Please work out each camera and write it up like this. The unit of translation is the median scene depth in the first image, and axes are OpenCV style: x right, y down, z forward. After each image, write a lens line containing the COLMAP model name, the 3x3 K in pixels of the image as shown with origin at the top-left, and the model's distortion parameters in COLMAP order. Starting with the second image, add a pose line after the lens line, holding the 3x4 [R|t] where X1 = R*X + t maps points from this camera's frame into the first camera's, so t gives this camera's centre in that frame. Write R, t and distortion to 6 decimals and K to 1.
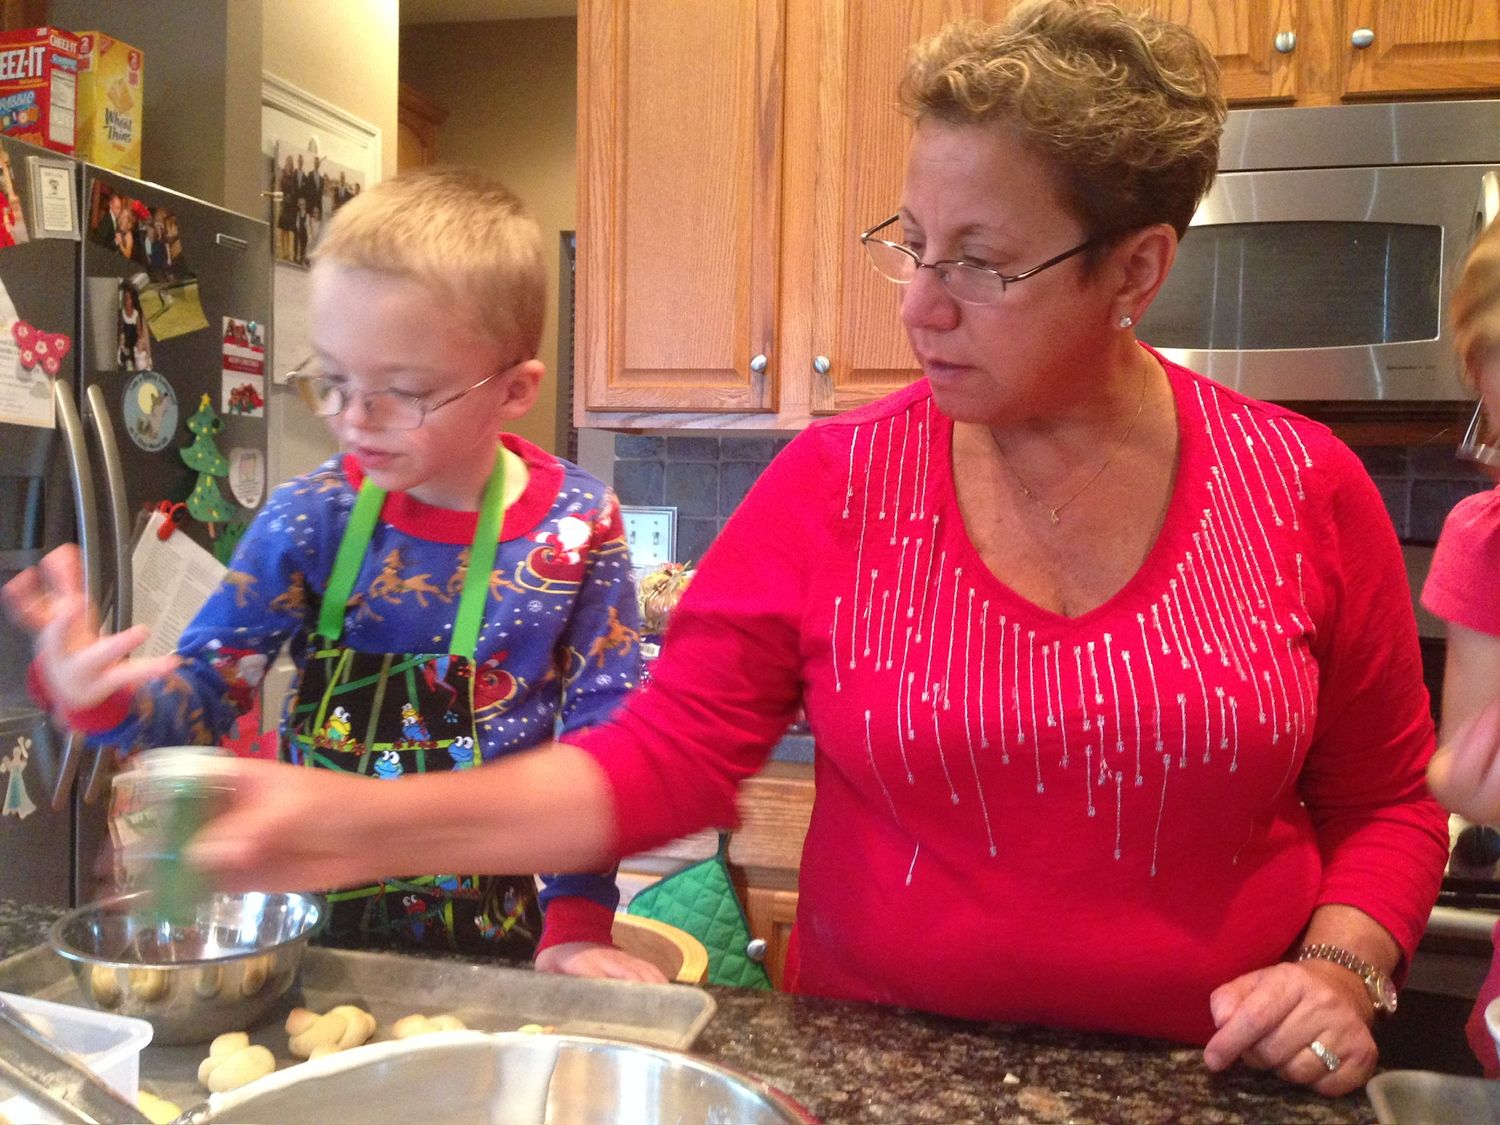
lens RADIAL K [[1393.5, 0, 746.0], [0, 1393.5, 571.9], [0, 0, 1]] dist [0.023953, 0.000000]
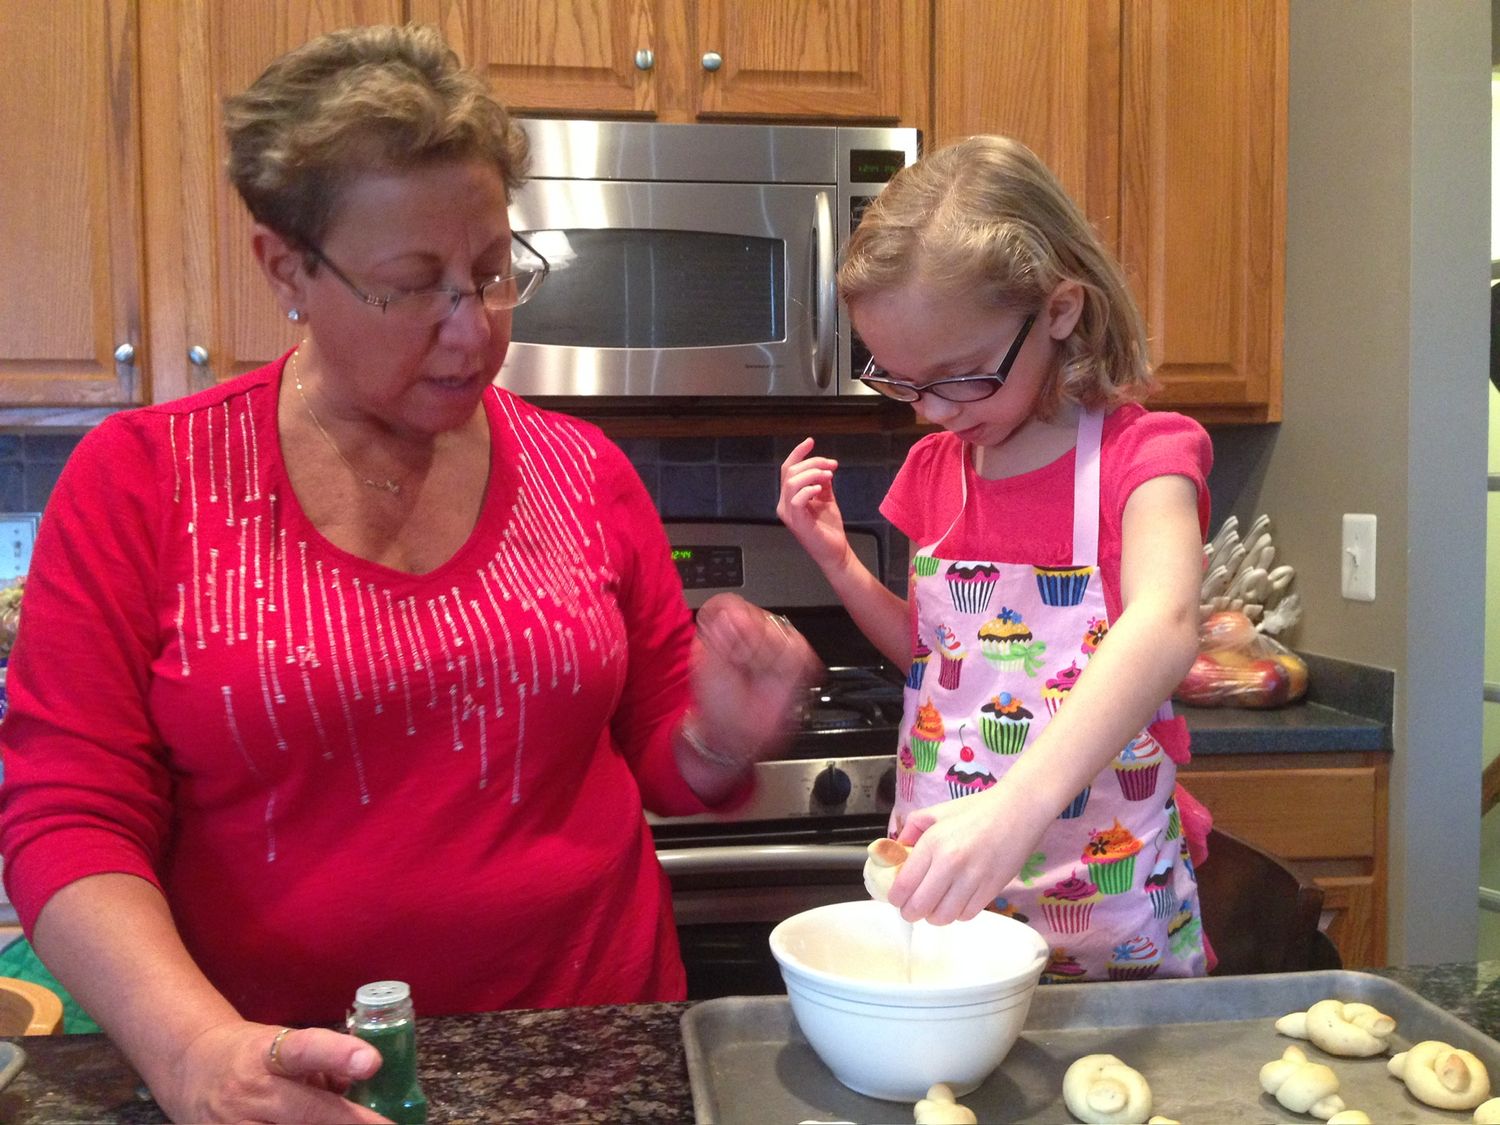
lens RADIAL K [[1393.5, 0, 762.7], [0, 1393.5, 567.6], [0, 0, 1]] dist [0.023953, 0.000000]
pose [[0.921824, -0.049098, 0.384486, 0.034294], [0.048156, 0.998767, 0.012085, 0.000659], [-0.384605, 0.007375, 0.923052, -0.014764]]
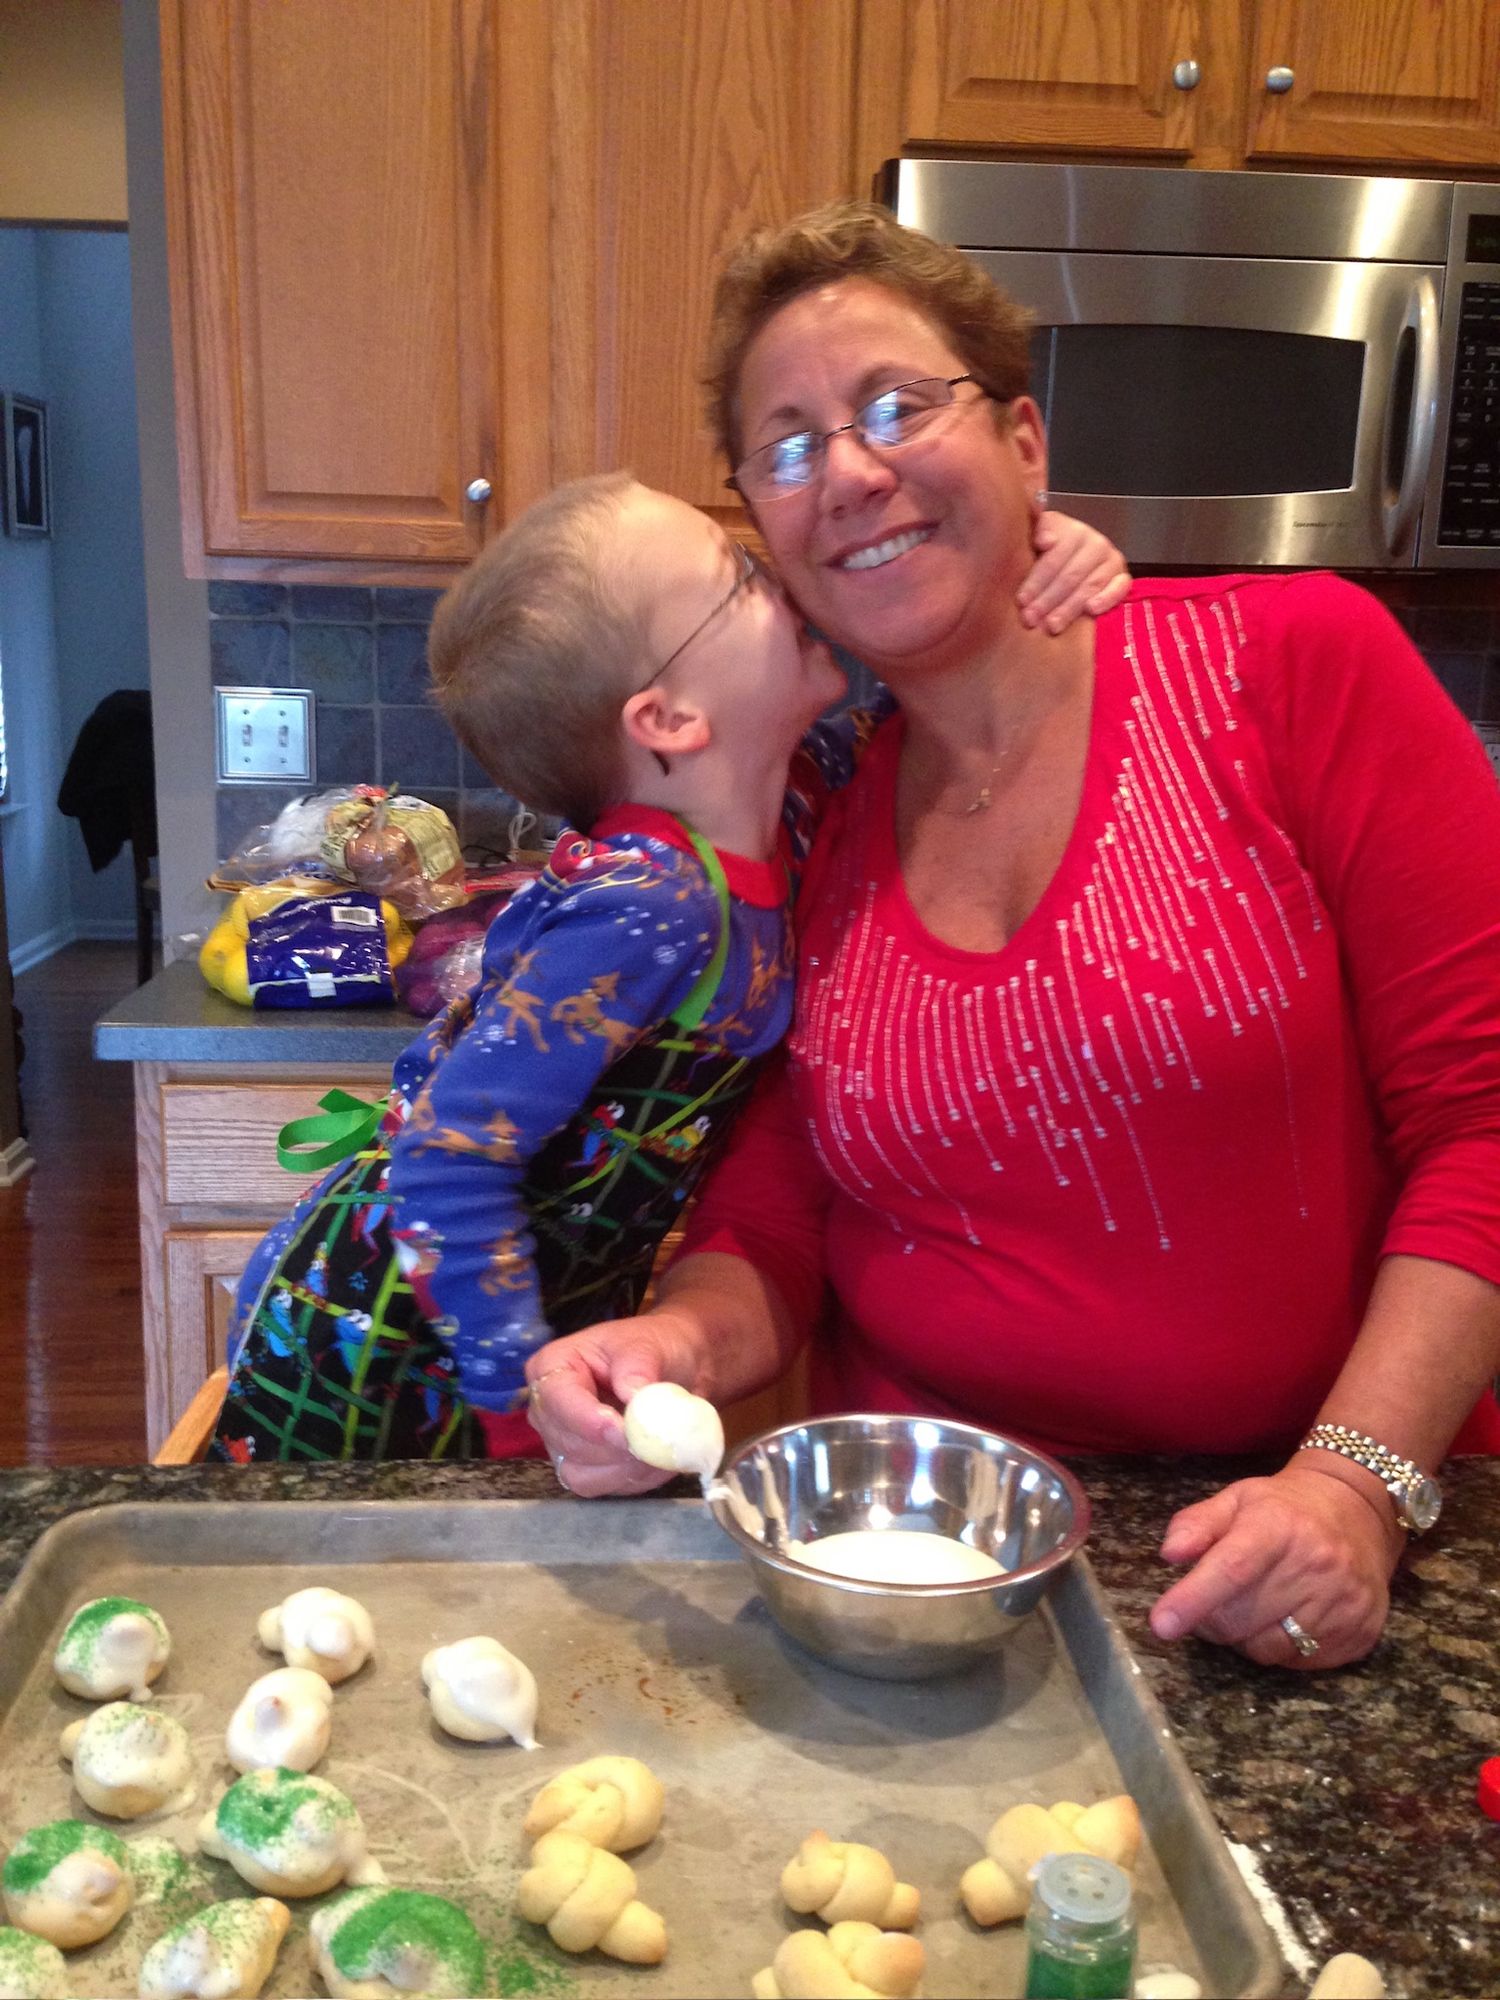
lens RADIAL K [[1858.0, 0, 746.4], [0, 1858.0, 1012.0], [0, 0, 1]] dist [0.023953, 0.000000]
pose [[0.943772, -0.072226, 0.322612, -0.180837], [0.016417, 0.984878, 0.172468, -0.051426], [-0.330190, -0.157474, 0.930686, 0.053664]]
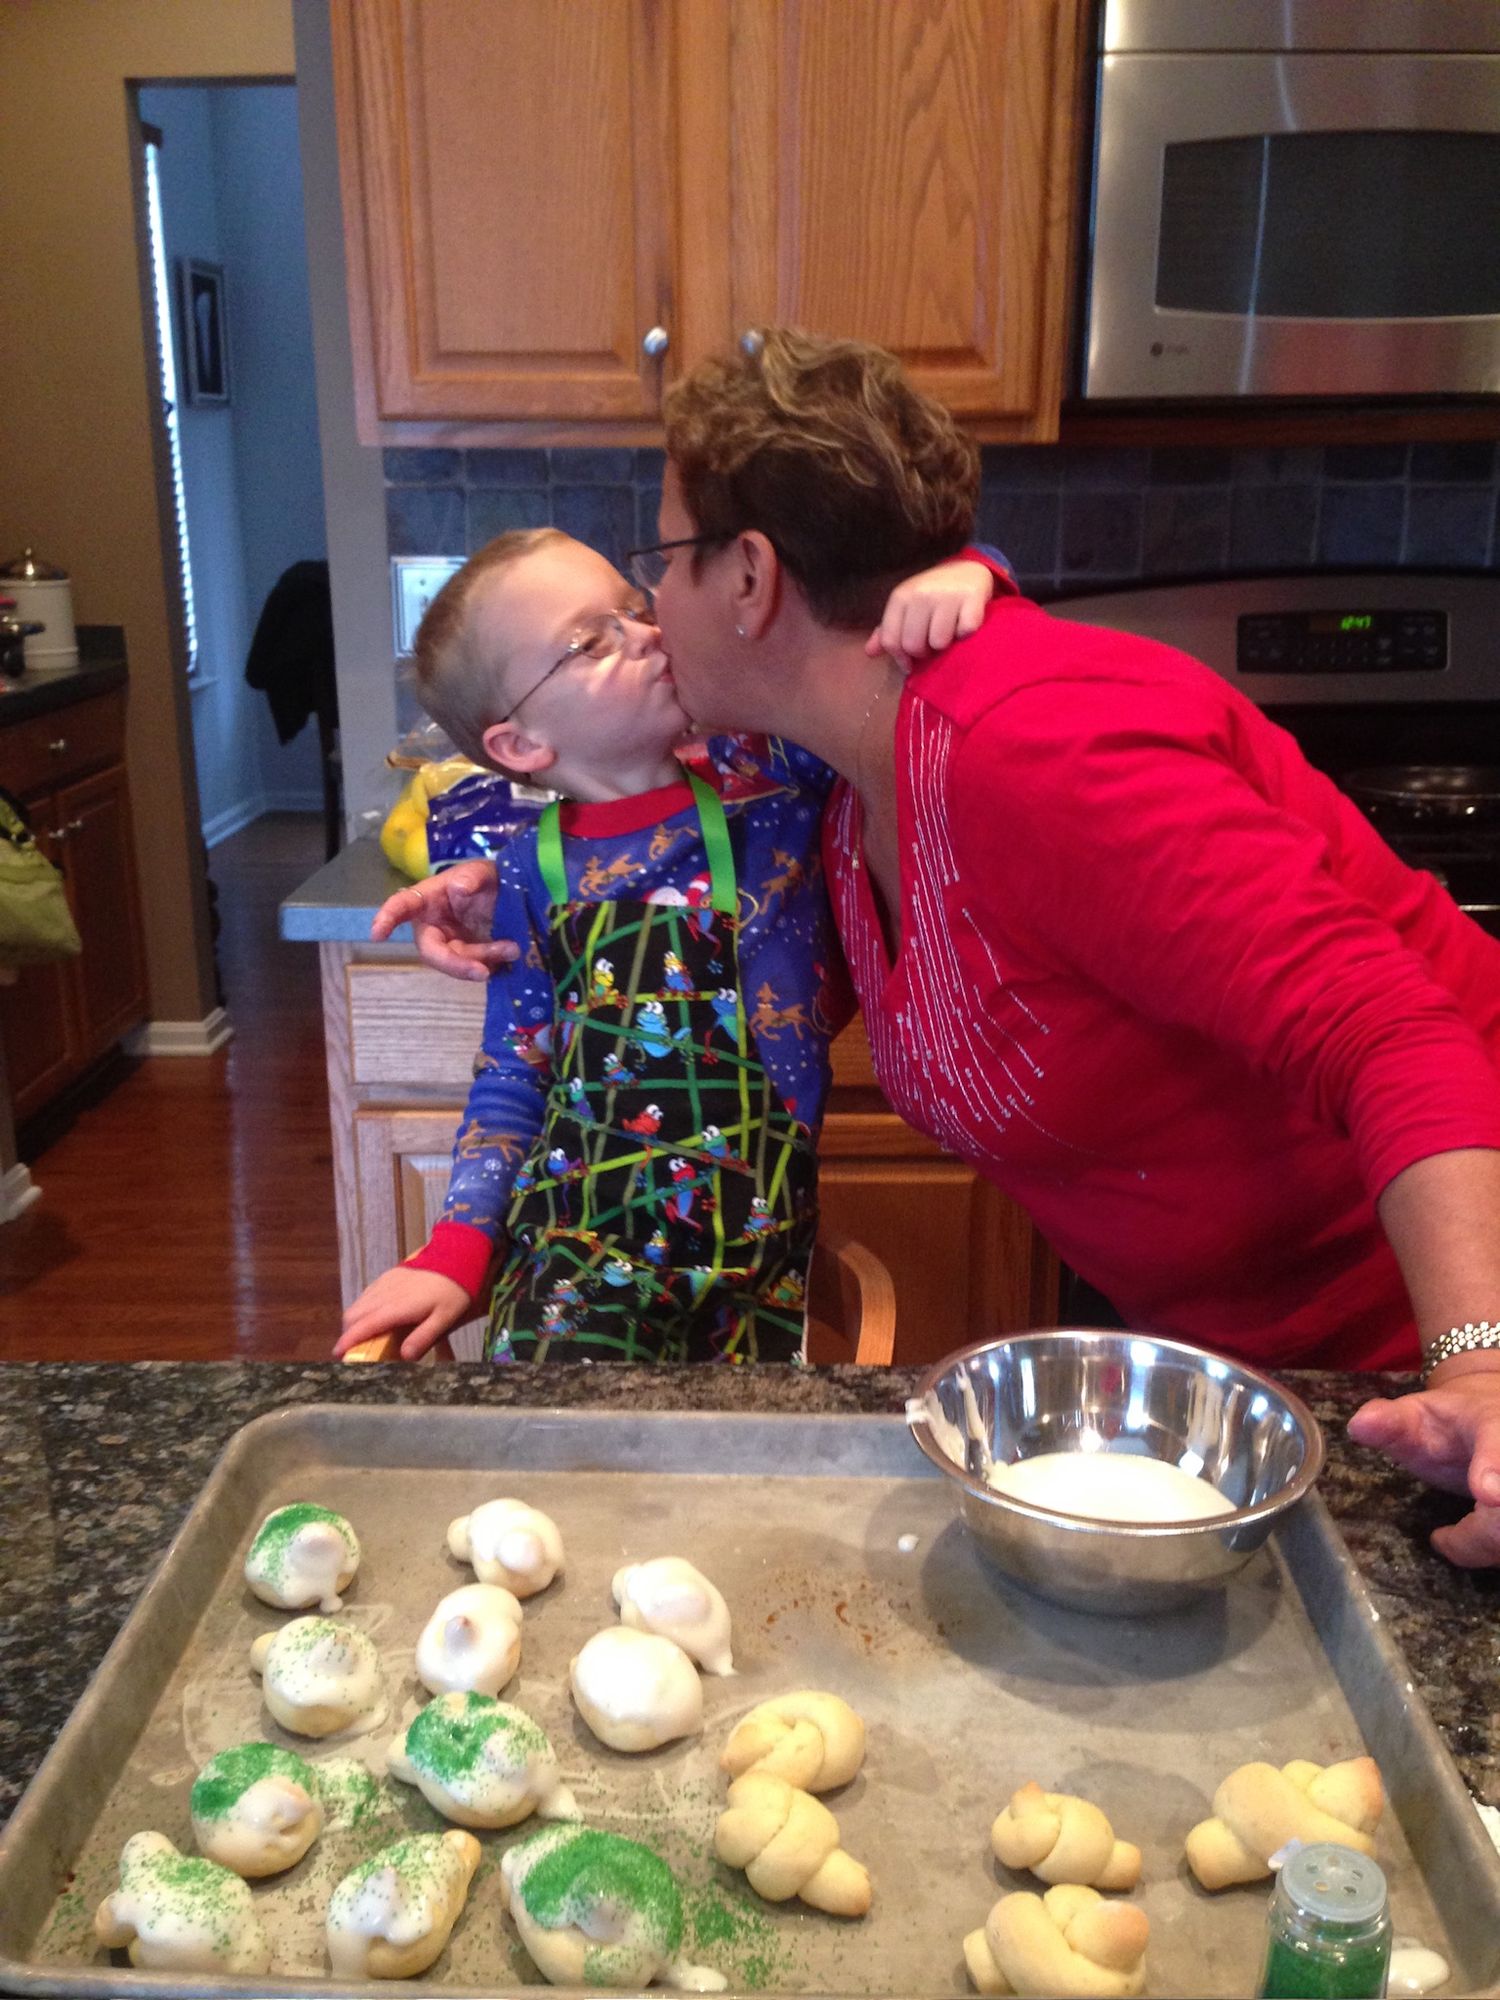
lens RADIAL K [[1858.0, 0, 738.0], [0, 1858.0, 1032.9], [0, 0, 1]] dist [0.023953, 0.000000]
pose [[0.970988, -0.096544, 0.218772, -0.176717], [0.039732, 0.967295, 0.250525, -0.051789], [-0.235803, -0.234564, 0.943068, 0.077662]]
